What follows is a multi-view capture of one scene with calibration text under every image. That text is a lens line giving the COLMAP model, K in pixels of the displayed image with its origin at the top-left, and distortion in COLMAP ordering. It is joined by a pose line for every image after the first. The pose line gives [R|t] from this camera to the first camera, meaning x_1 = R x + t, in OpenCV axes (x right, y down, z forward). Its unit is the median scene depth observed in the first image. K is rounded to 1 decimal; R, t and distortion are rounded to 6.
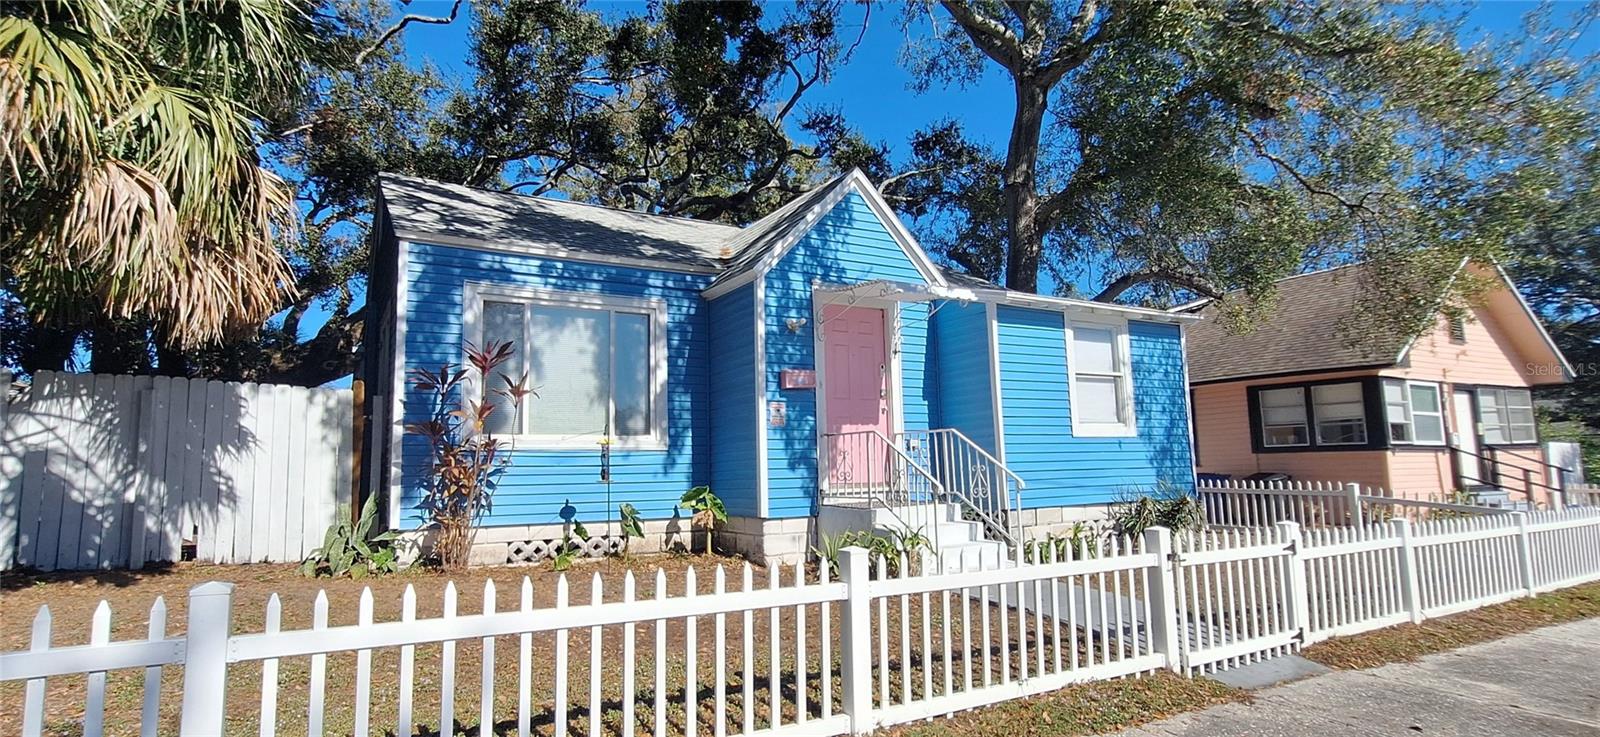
lens RADIAL K [[651.4, 0, 704.7], [0, 651.4, 425.3], [0, 0, 1]] dist [-0.012566, 0.000235]
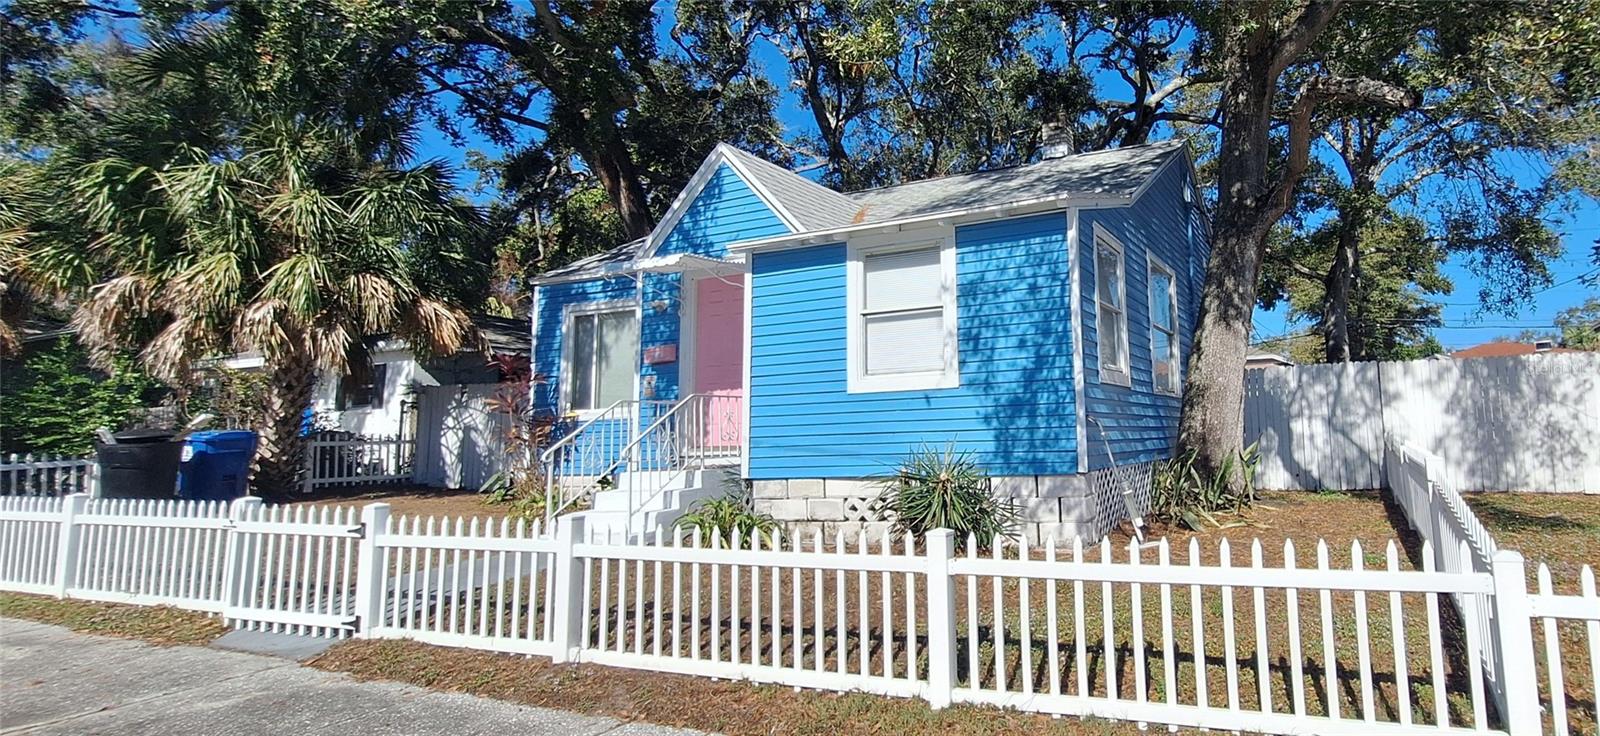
lens RADIAL K [[694.8, 0, 1060.5], [0, 694.8, 361.3], [0, 0, 1]] dist [-0.001243, 0.000100]
pose [[0.743578, -0.069790, -0.664997, 1.384887], [0.063434, 0.997415, -0.033747, 0.024358], [0.665633, -0.017090, 0.746083, 0.541380]]
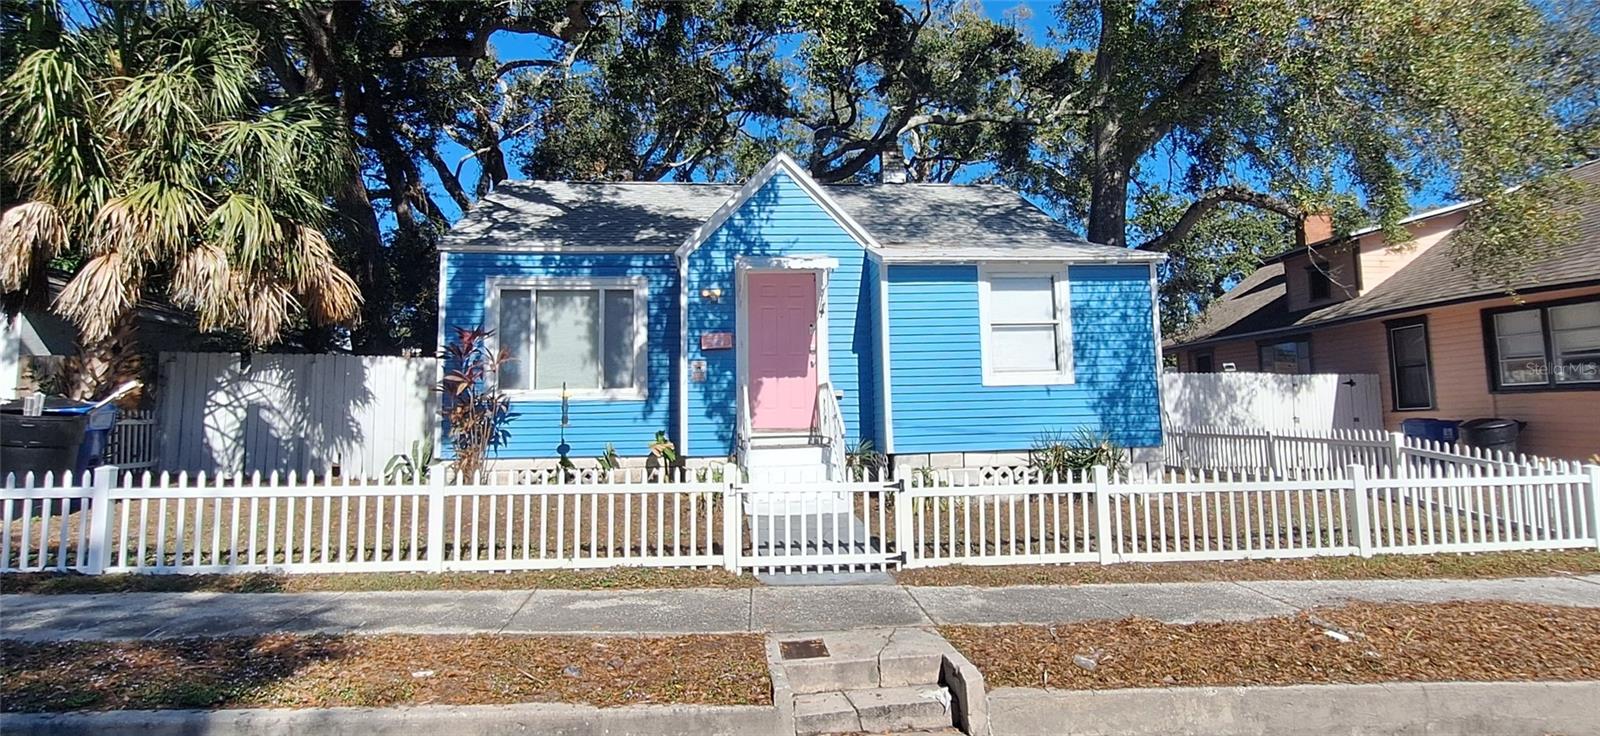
lens RADIAL K [[711.9, 0, 803.9], [0, 711.9, 373.6], [0, 0, 1]] dist [-0.012588, -0.000020]
pose [[0.946470, -0.017321, -0.322328, 0.685709], [0.022680, 0.999660, 0.012878, -0.023127], [0.321995, -0.019499, 0.946541, -0.179174]]
